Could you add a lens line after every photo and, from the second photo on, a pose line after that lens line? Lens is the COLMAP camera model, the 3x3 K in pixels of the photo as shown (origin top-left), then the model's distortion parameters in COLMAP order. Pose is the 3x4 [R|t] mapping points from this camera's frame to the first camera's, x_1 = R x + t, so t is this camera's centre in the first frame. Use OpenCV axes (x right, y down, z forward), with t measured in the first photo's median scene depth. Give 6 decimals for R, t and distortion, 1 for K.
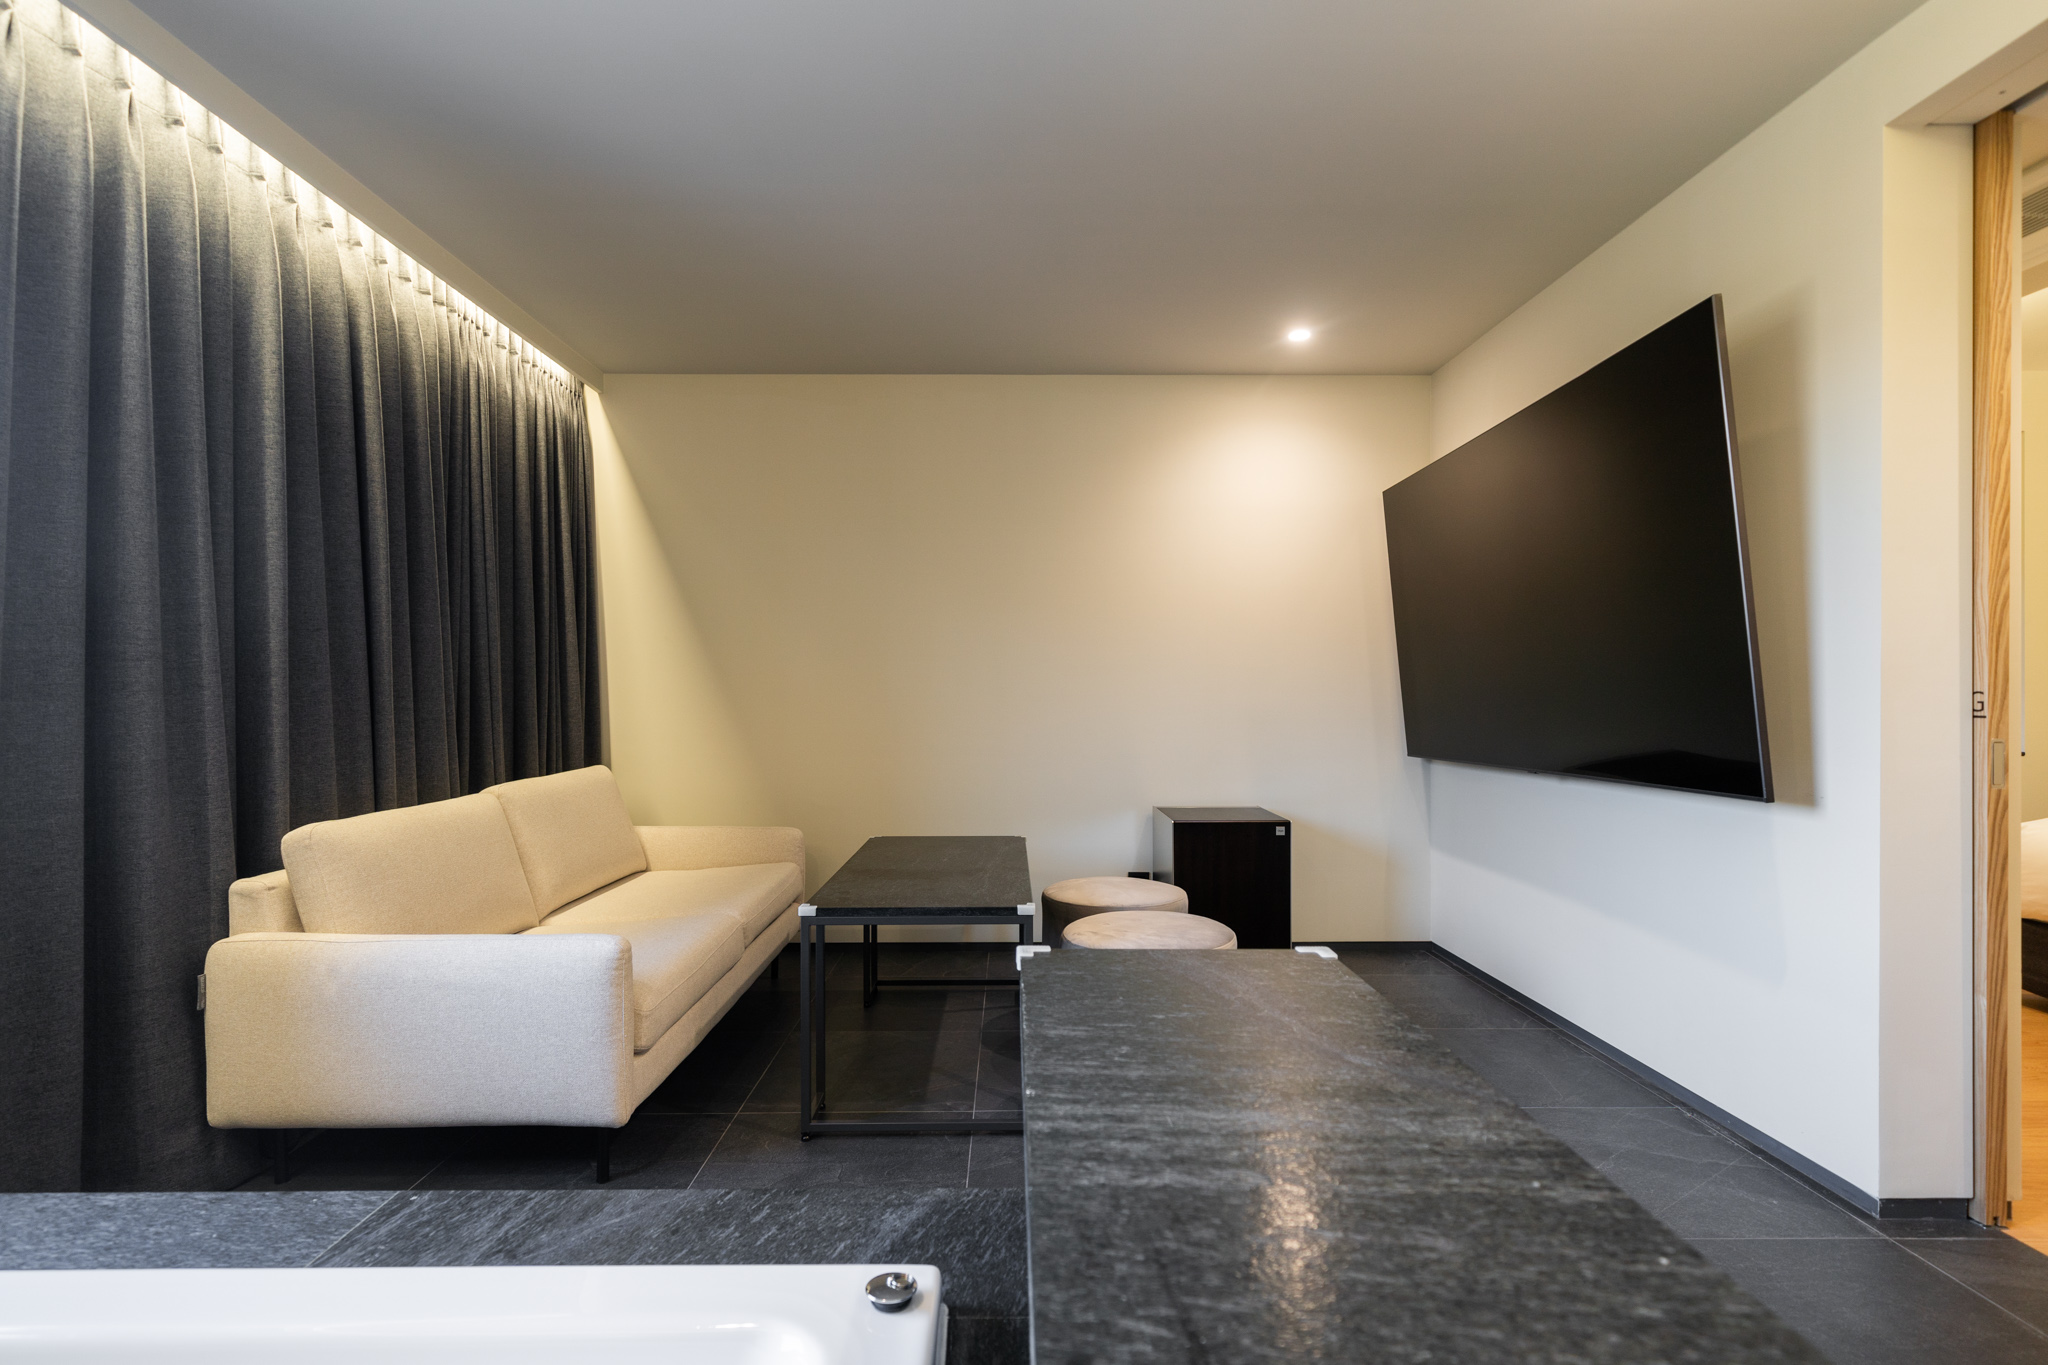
lens RADIAL K [[972.2, 0, 1020.0], [0, 972.2, 690.0], [0, 0, 1]] dist [-0.001345, 0.000762]
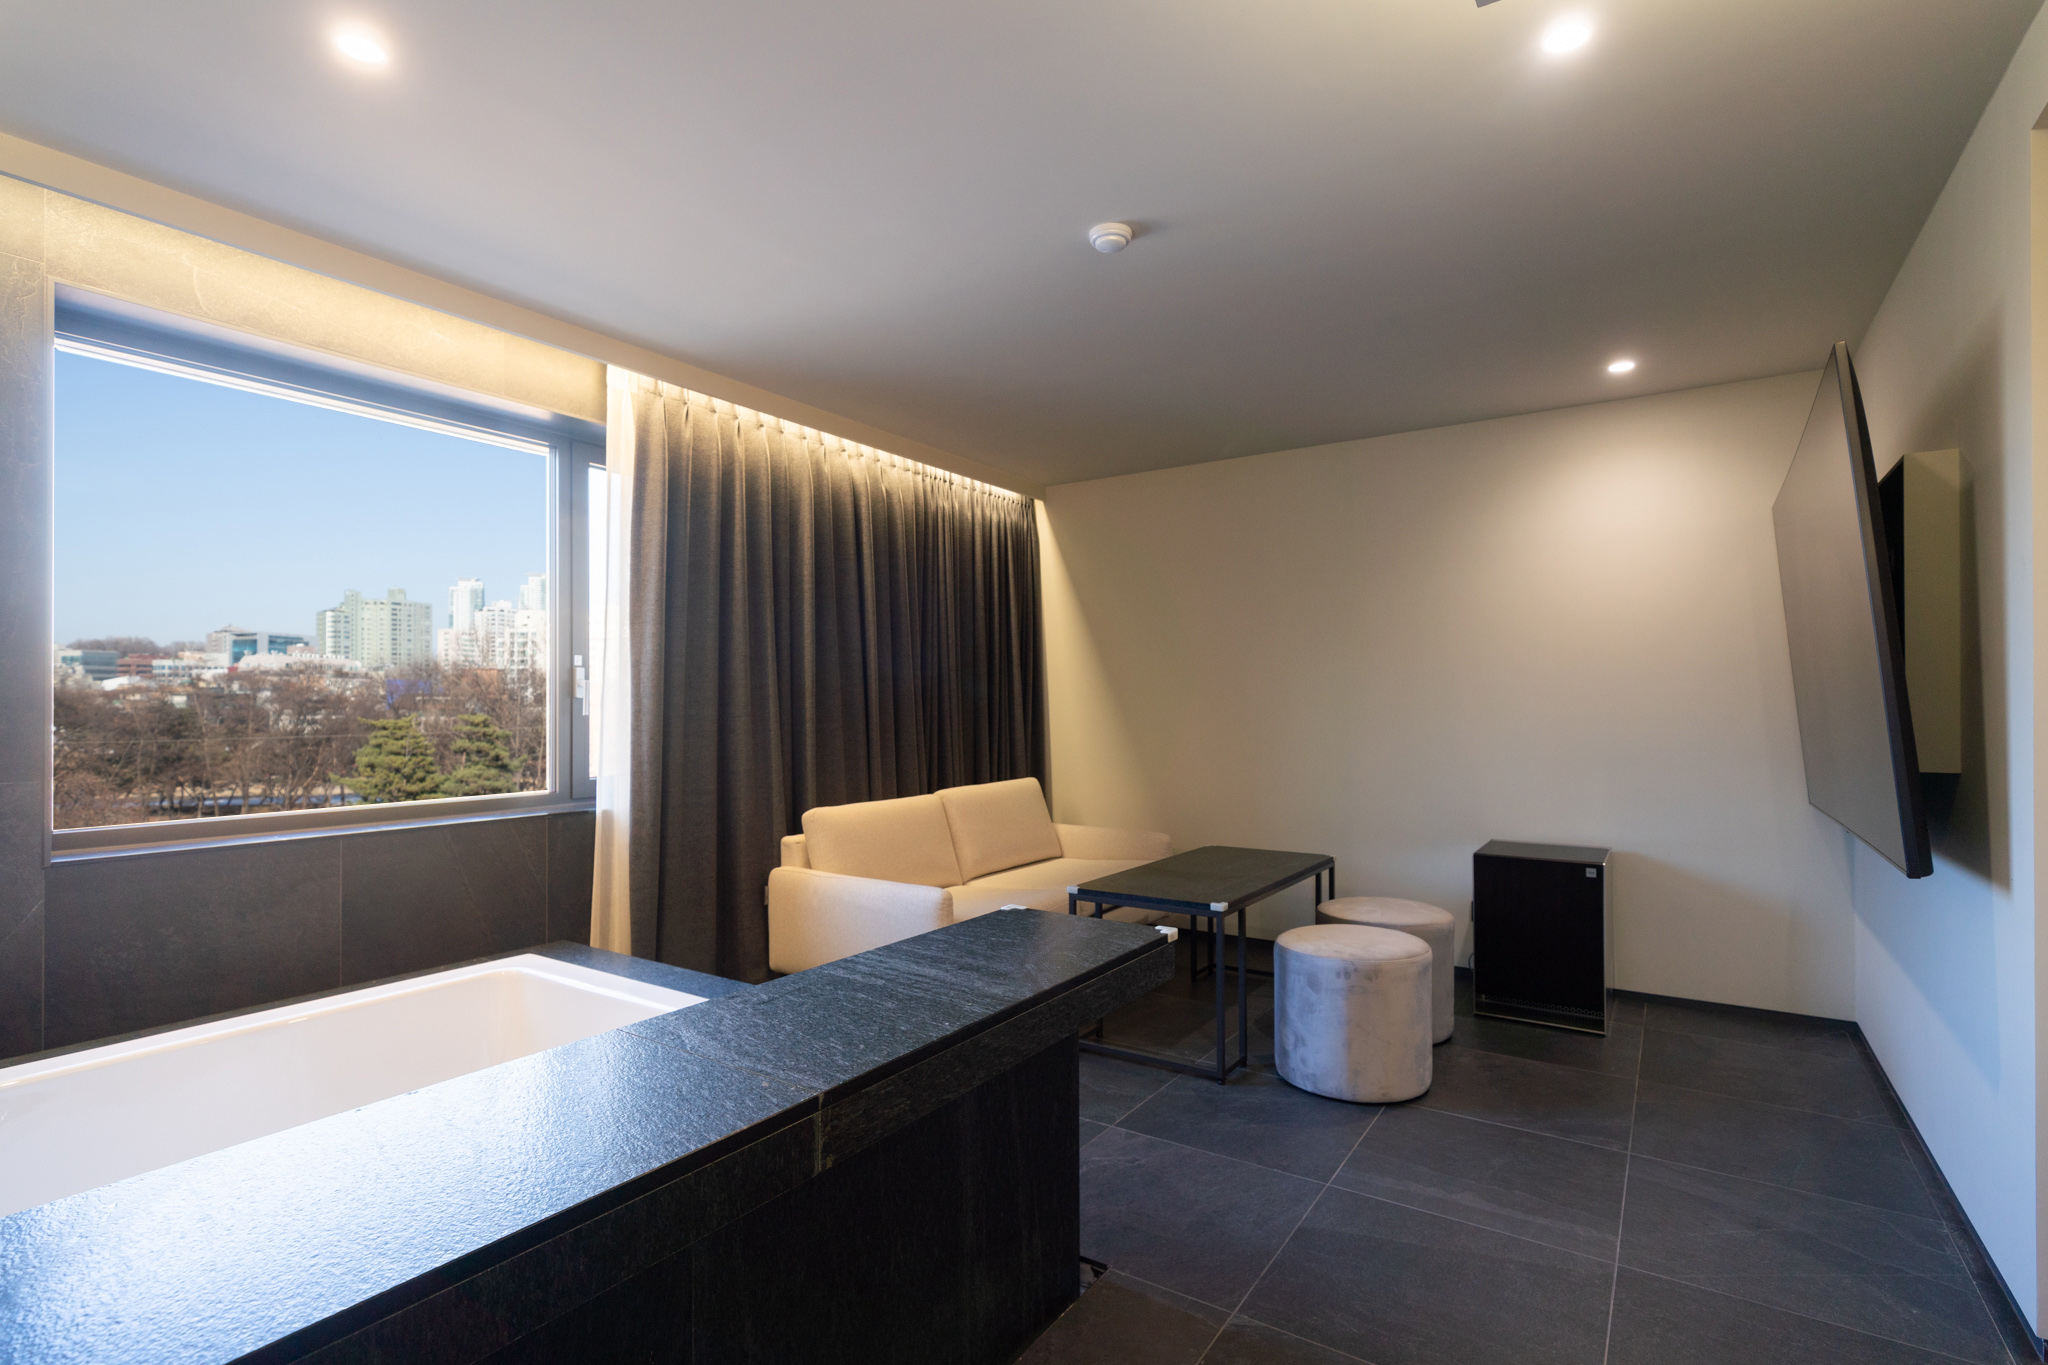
lens RADIAL K [[963.7, 0, 1026.5], [0, 963.7, 689.8], [0, 0, 1]] dist [0.002909, -0.000046]
pose [[0.826703, -0.009378, -0.562561, 0.477557], [0.004571, 0.999940, -0.009952, -0.048084], [0.562621, 0.005656, 0.826696, -0.192236]]
